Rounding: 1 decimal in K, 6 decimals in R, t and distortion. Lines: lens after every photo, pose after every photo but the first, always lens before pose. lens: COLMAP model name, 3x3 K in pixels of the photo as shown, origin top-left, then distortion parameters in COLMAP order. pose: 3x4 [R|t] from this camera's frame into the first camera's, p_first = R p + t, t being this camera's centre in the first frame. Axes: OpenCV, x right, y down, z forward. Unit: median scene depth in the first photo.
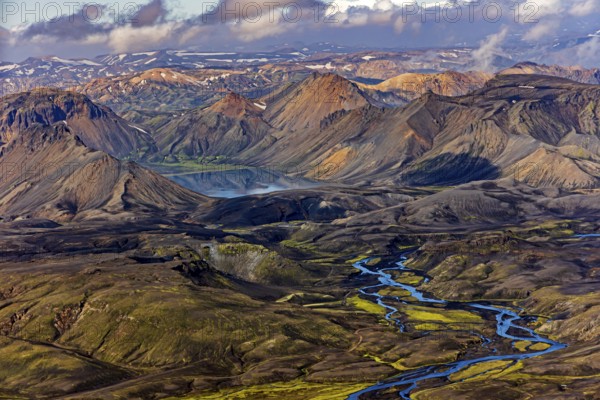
lens RADIAL K [[1781.2, 0, 300.0], [0, 1781.2, 200.0], [0, 0, 1]] dist [0.178861, 0.293160]
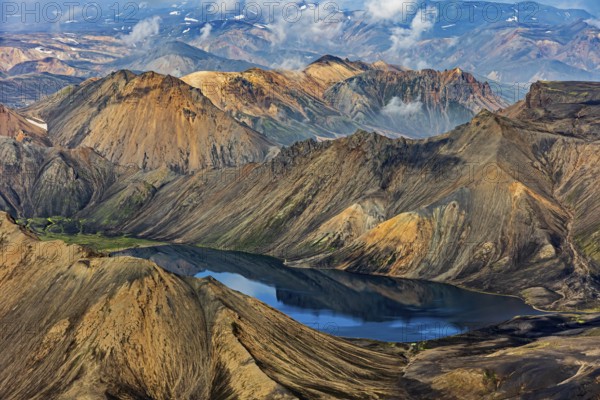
lens RADIAL K [[1781.2, 0, 300.0], [0, 1781.2, 200.0], [0, 0, 1]] dist [0.178861, 0.293160]
pose [[0.927672, -0.017823, 0.372971, -0.186358], [0.014400, 0.999825, 0.011961, -0.036028], [-0.373119, -0.005725, 0.927766, 0.434615]]
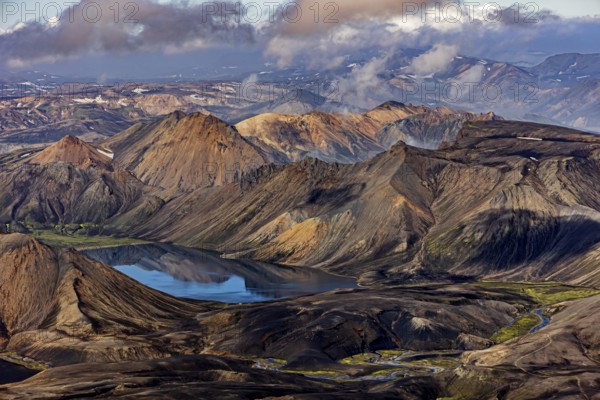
lens RADIAL K [[1759.8, 0, 337.1], [0, 1759.8, 199.7], [0, 0, 1]] dist [0.039884, 0.064660]
pose [[0.970506, 0.004104, 0.241044, -0.119596], [-0.000041, 0.999858, -0.016855, -0.022234], [-0.241079, 0.016348, 0.970368, 0.265791]]
